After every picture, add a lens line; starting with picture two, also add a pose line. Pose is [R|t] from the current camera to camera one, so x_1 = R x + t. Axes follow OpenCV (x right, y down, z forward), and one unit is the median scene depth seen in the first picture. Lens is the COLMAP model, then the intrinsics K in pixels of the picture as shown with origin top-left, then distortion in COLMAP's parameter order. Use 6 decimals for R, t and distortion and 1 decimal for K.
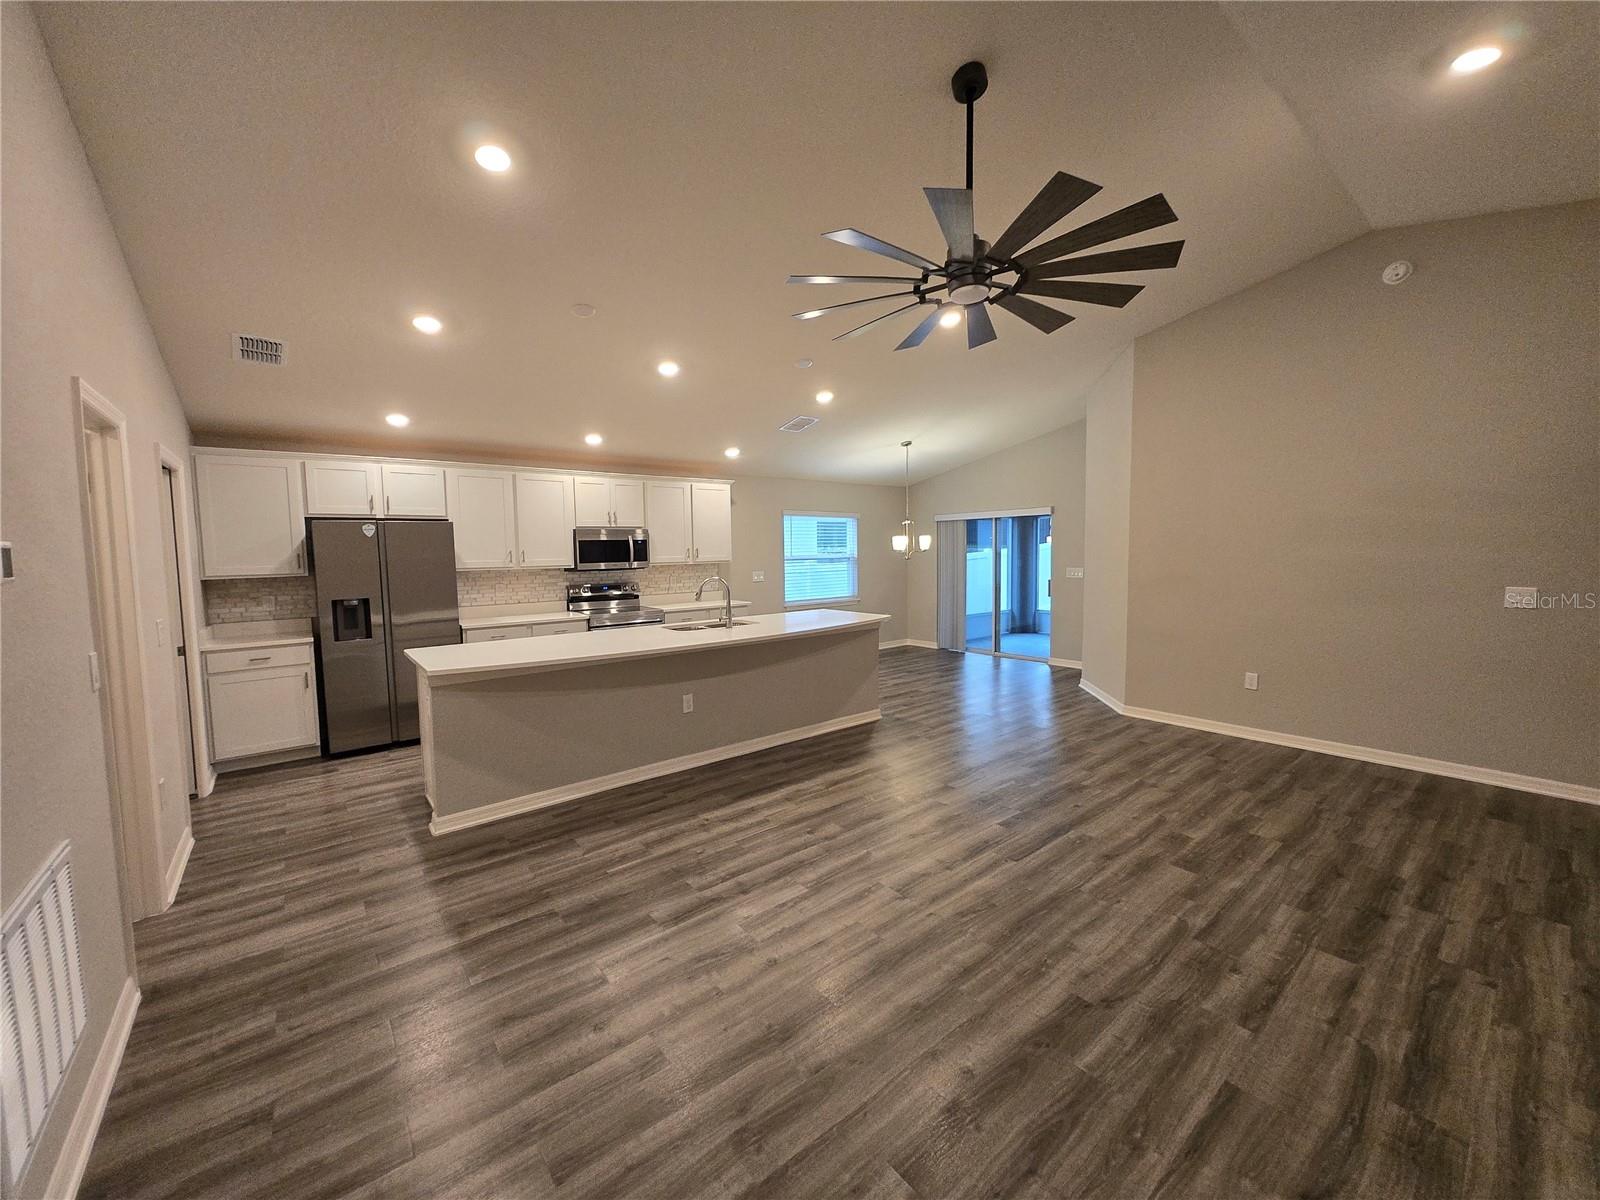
lens RADIAL K [[636.1, 0, 798.0], [0, 636.1, 601.5], [0, 0, 1]] dist [-0.003002, -0.000110]
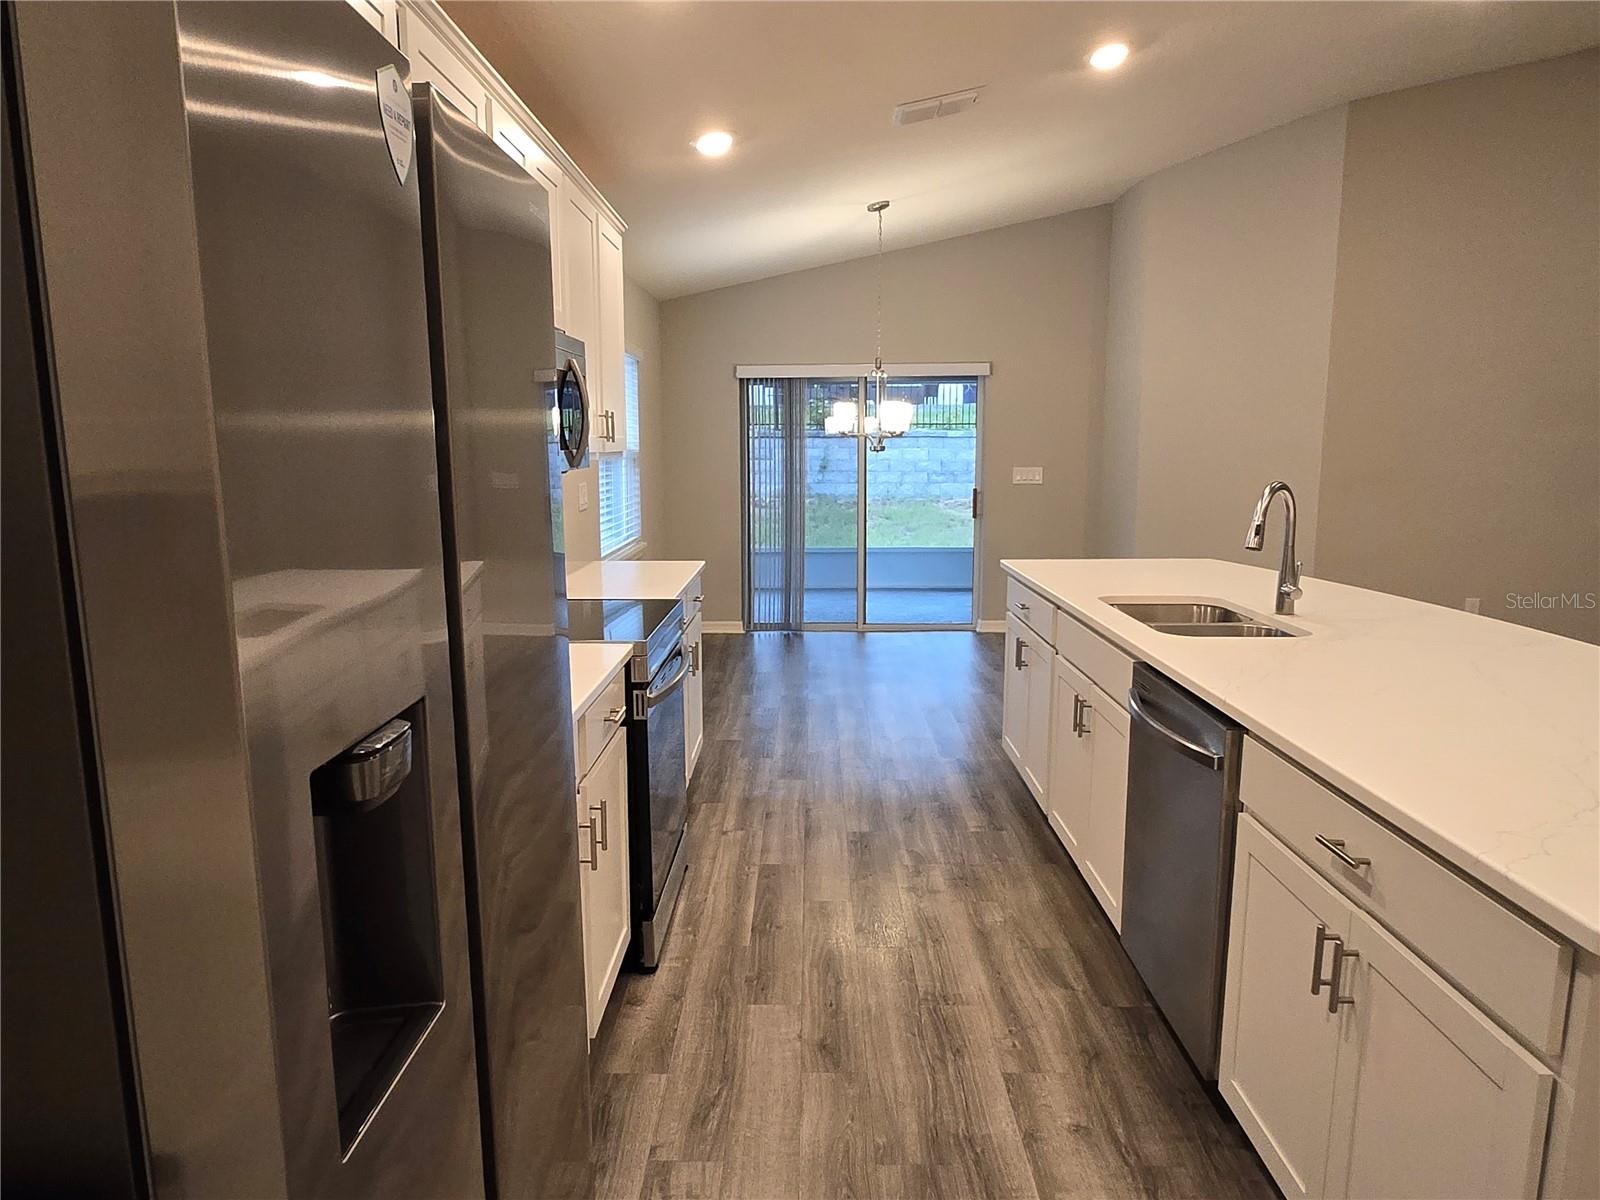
lens RADIAL K [[1064.4, 0, 800.0], [0, 1064.4, 600.0], [0, 0, 1]] dist [0.007712, 0.001639]
pose [[0.641887, -0.102090, 0.759973, -0.729691], [0.058578, 0.994730, 0.084149, -0.037456], [-0.764559, -0.009496, 0.644484, 0.768108]]
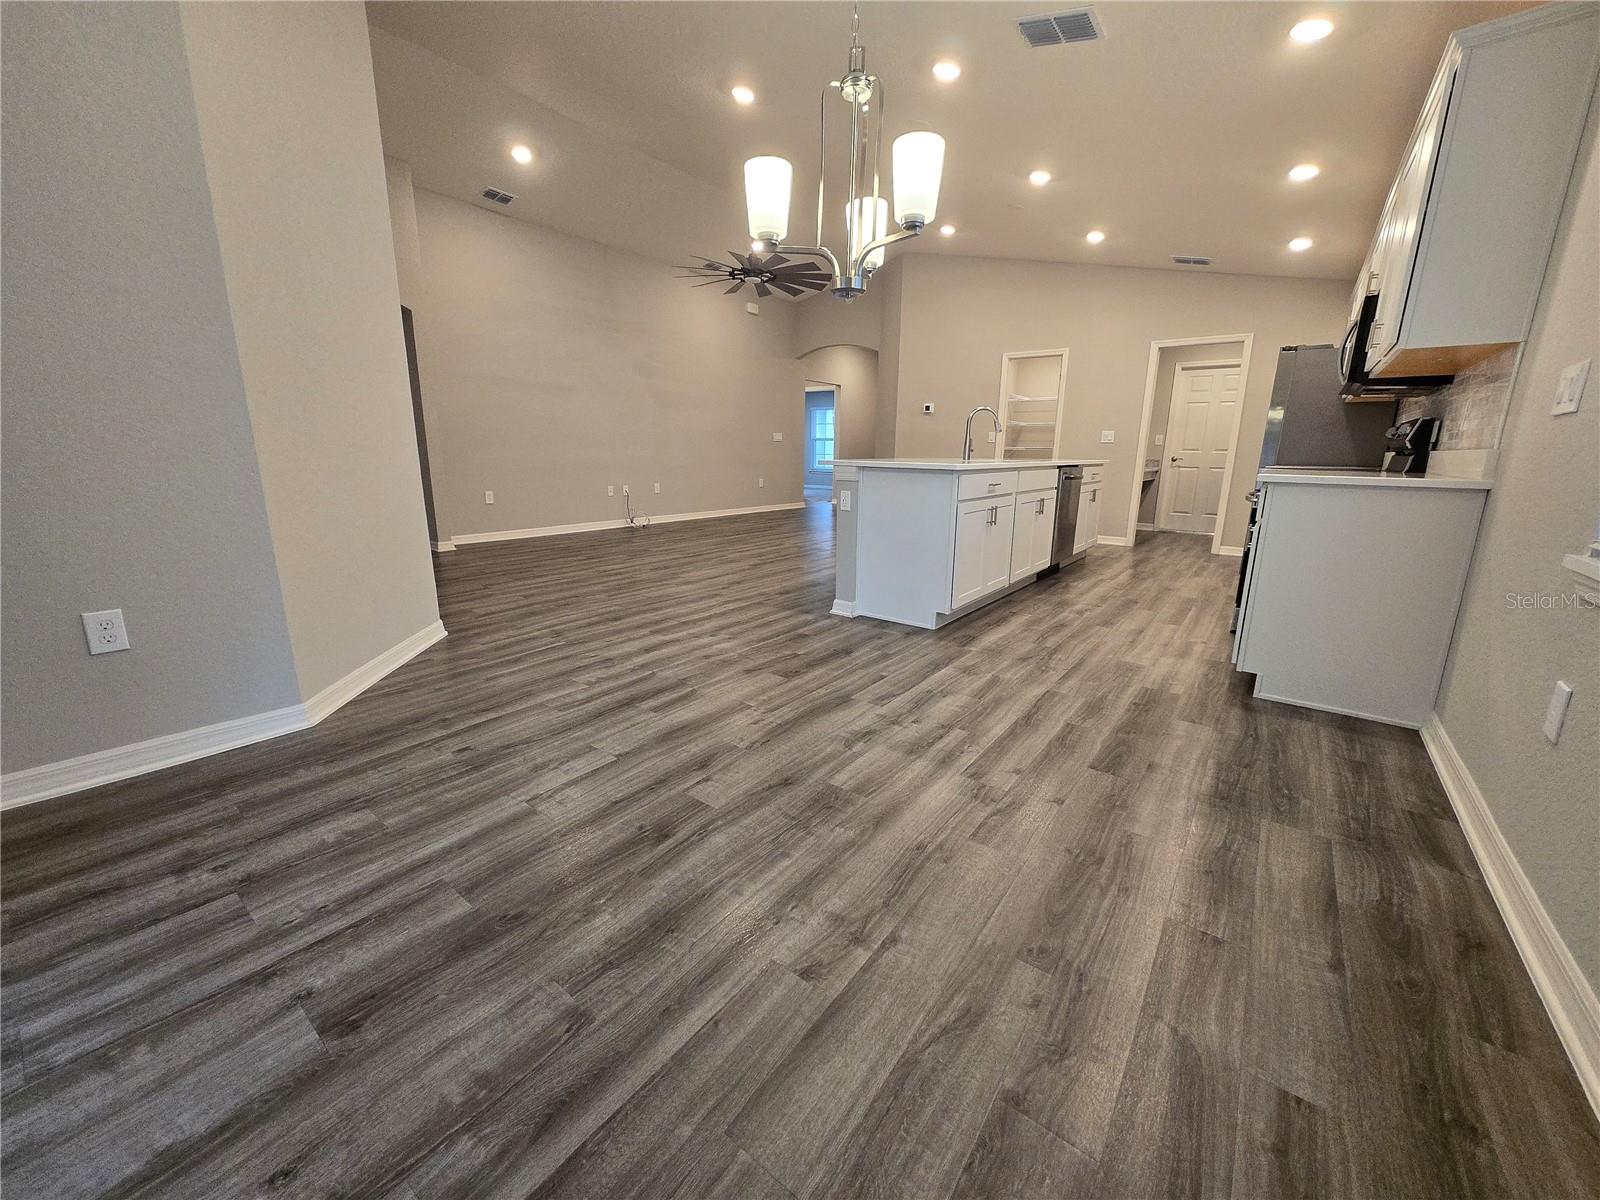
lens RADIAL K [[634.7, 0, 798.9], [0, 634.7, 588.9], [0, 0, 1]] dist [-0.007697, 0.002045]
pose [[-0.973086, 0.051174, -0.224687, 0.352423], [-0.018448, 0.954601, 0.297316, -0.052886], [0.229701, 0.293459, -0.927965, 1.796687]]
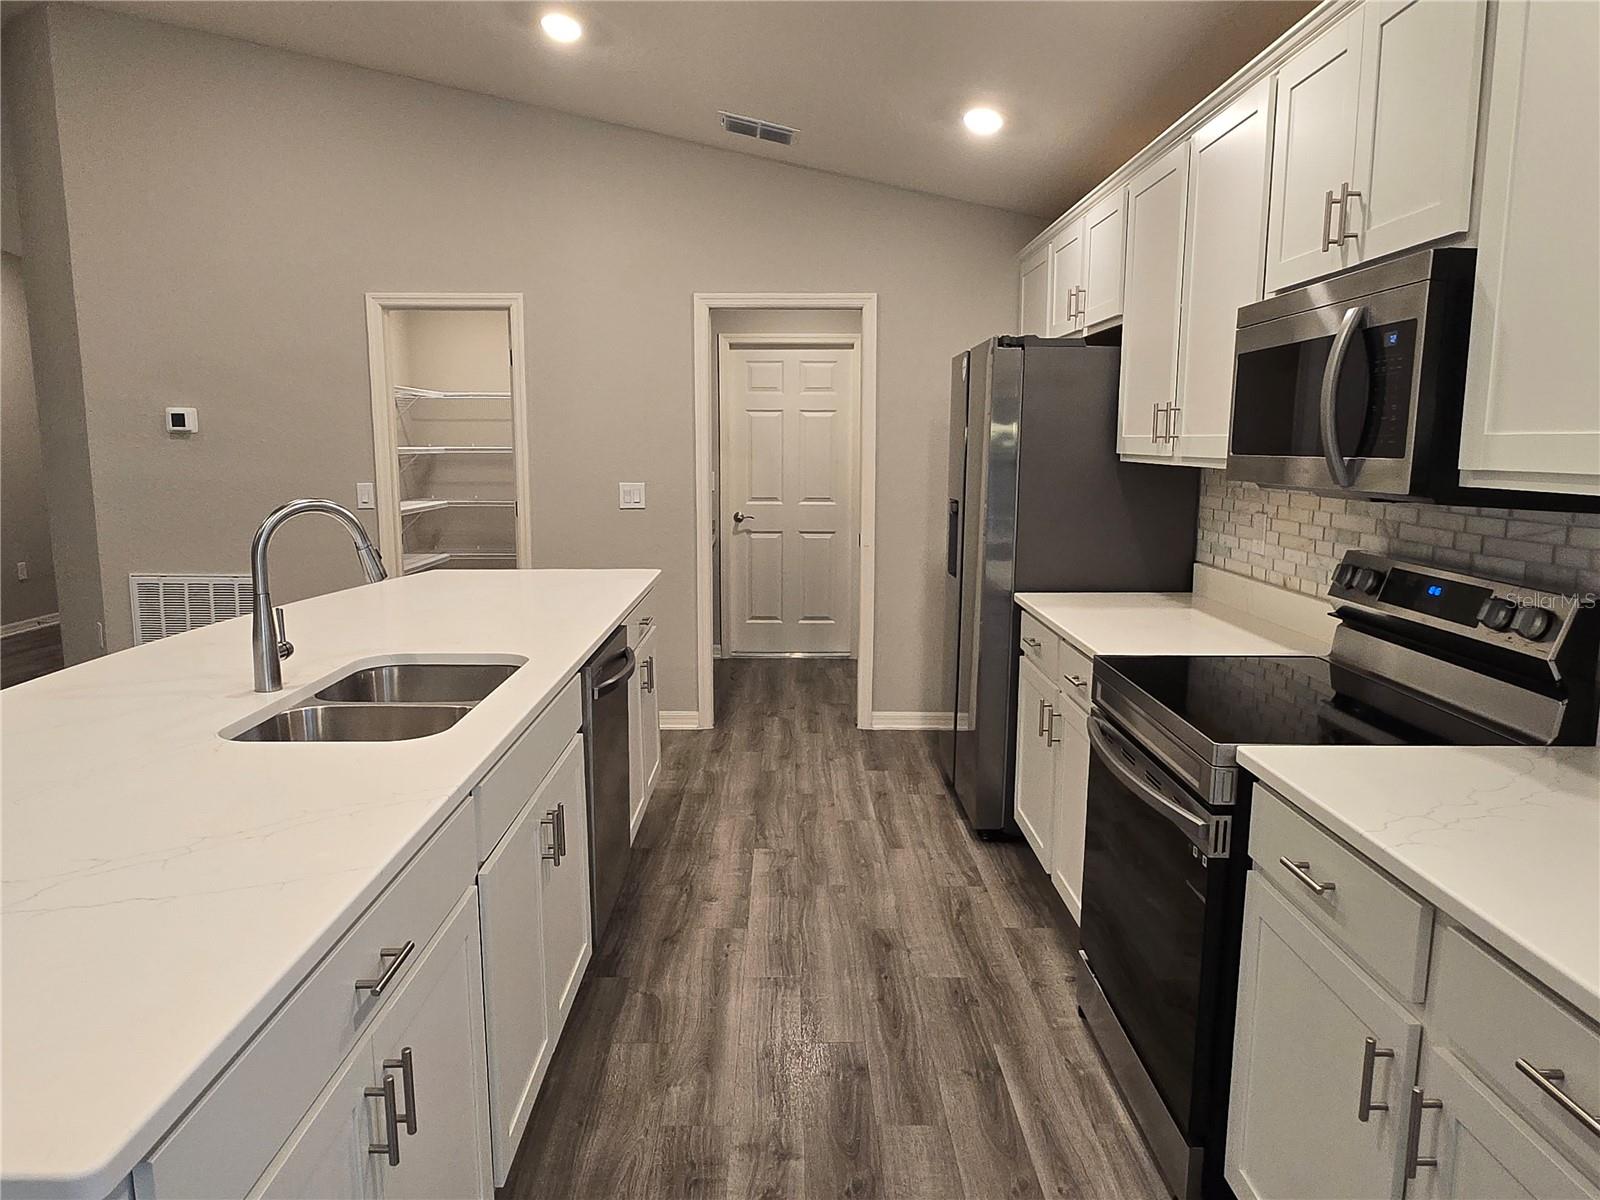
lens RADIAL K [[1064.4, 0, 800.0], [0, 1064.4, 600.0], [0, 0, 1]] dist [0.007712, 0.001639]
pose [[-0.625292, 0.128629, -0.769717, 0.090345], [-0.058493, 0.975823, 0.210589, -0.099130], [0.778196, 0.176703, -0.602651, 1.359234]]
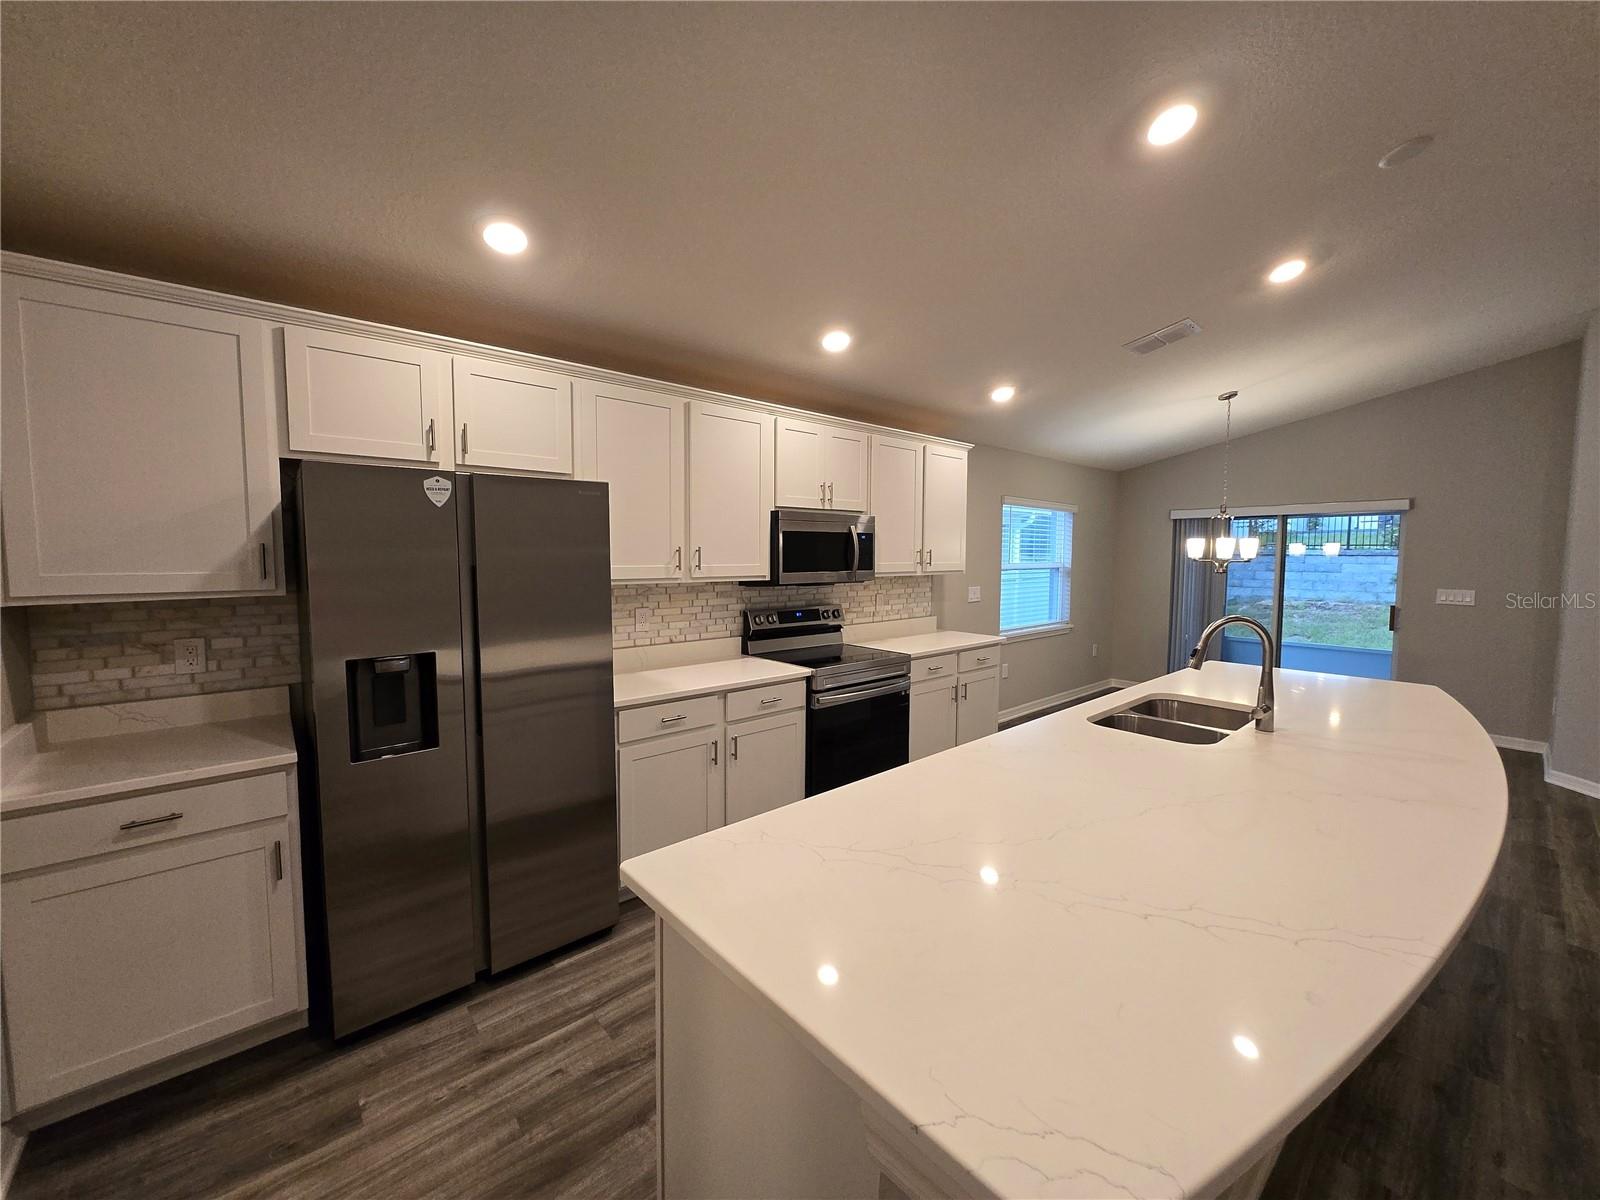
lens RADIAL K [[636.1, 0, 798.0], [0, 636.1, 601.5], [0, 0, 1]] dist [-0.003002, -0.000110]
pose [[0.999153, 0.015252, 0.038223, -0.425518], [-0.014955, 0.999856, -0.008032, -0.036828], [-0.038340, 0.007453, 0.999237, 0.537799]]
